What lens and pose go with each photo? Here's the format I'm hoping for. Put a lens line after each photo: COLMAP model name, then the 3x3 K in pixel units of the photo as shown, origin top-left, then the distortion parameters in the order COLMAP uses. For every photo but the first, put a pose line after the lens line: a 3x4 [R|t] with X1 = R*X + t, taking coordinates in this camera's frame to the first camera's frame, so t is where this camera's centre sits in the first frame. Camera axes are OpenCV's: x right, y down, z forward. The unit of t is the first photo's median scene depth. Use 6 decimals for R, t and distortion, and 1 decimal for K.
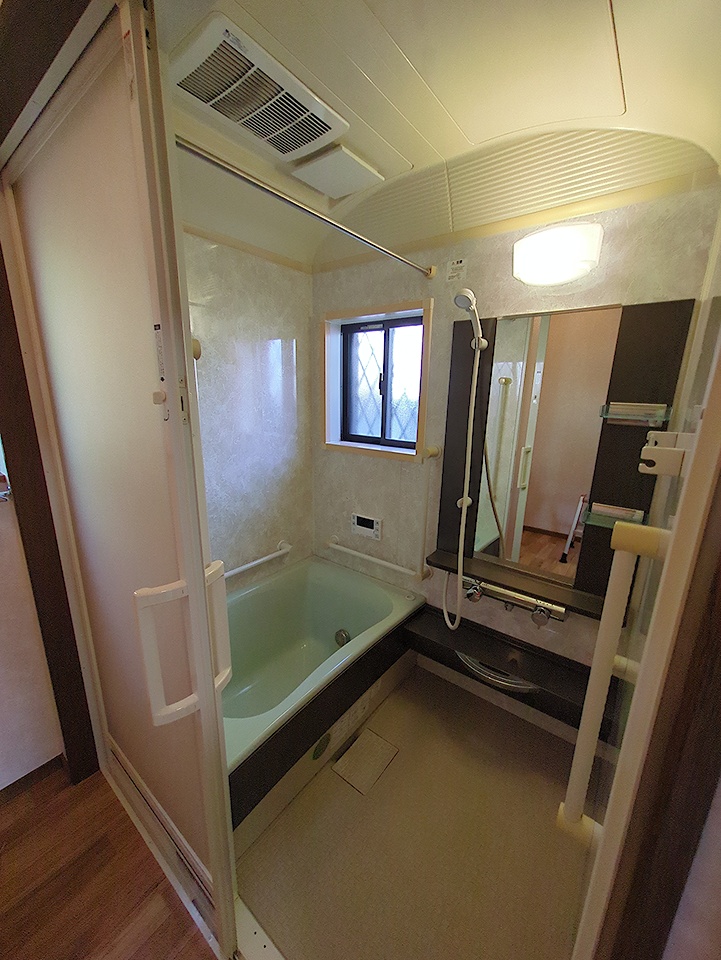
lens RADIAL K [[377.7, 0, 357.8], [0, 377.7, 483.1], [0, 0, 1]] dist [-0.000055, 0.001014]
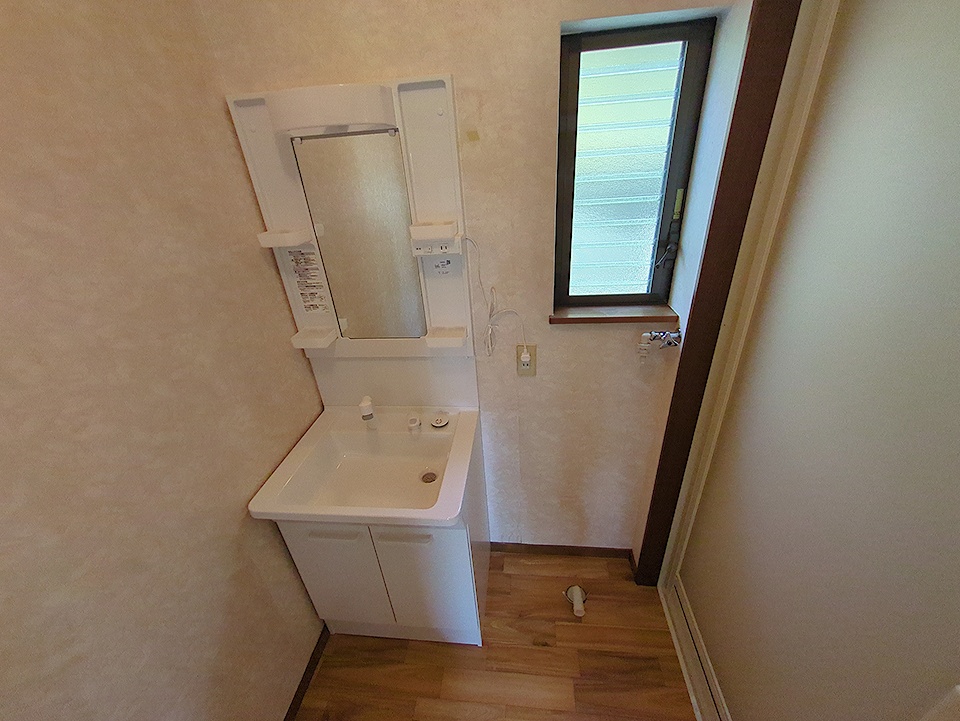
lens RADIAL K [[377.7, 0, 478.9], [0, 377.7, 364.5], [0, 0, 1]] dist [-0.000055, 0.001014]
pose [[0.512175, 0.355252, -0.781968, -0.282244], [-0.134163, 0.932364, 0.335703, -0.115460], [0.848338, -0.067028, 0.525195, 0.034823]]
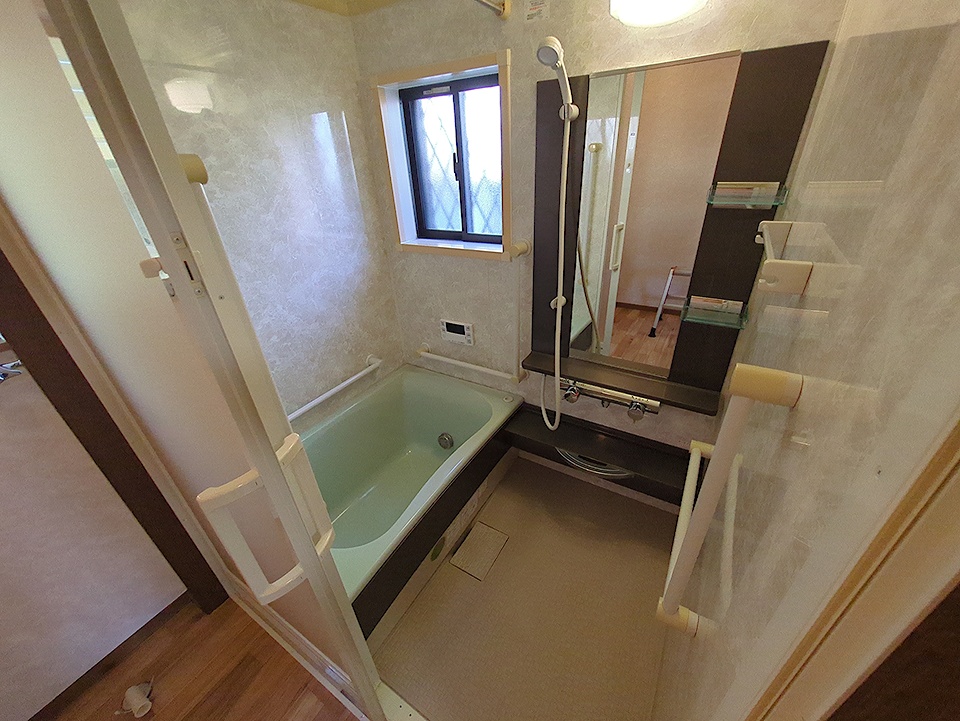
lens RADIAL K [[377.7, 0, 481.6], [0, 377.7, 360.6], [0, 0, 1]] dist [-0.000055, 0.001014]
pose [[0.990969, -0.114682, 0.069482, 0.011356], [0.092839, 0.960706, 0.261581, -0.071468], [-0.096750, -0.252768, 0.962677, 0.076396]]
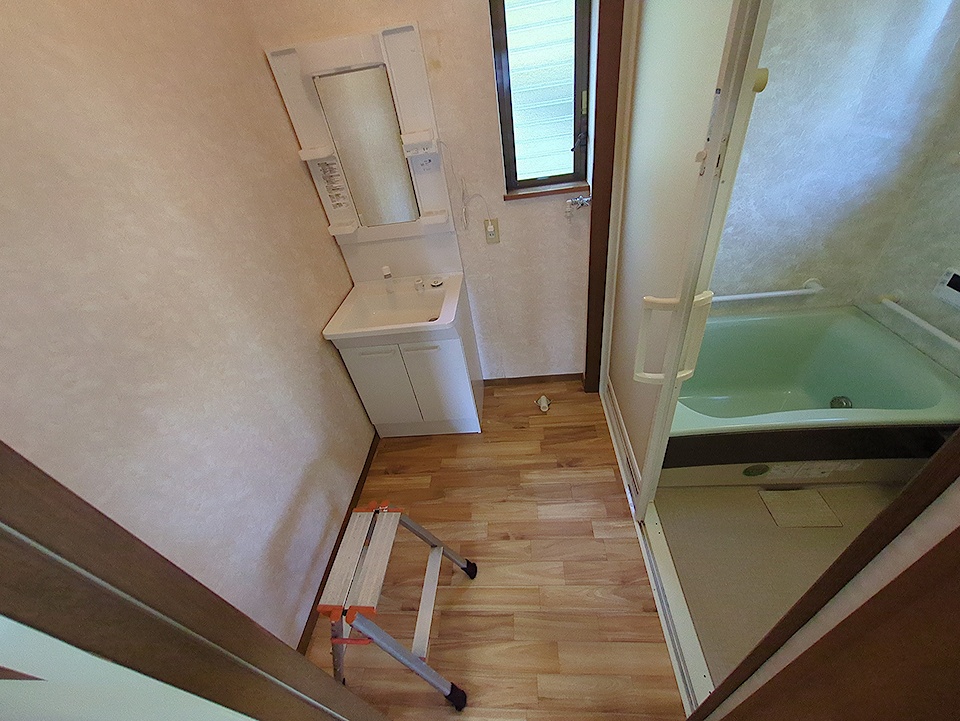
lens RADIAL K [[377.7, 0, 481.8], [0, 377.7, 361.0], [0, 0, 1]] dist [-0.000055, 0.001014]
pose [[0.555701, 0.425988, -0.713954, 0.098177], [-0.054290, 0.875516, 0.480129, -0.074099], [0.829608, -0.228047, 0.509652, -0.153455]]
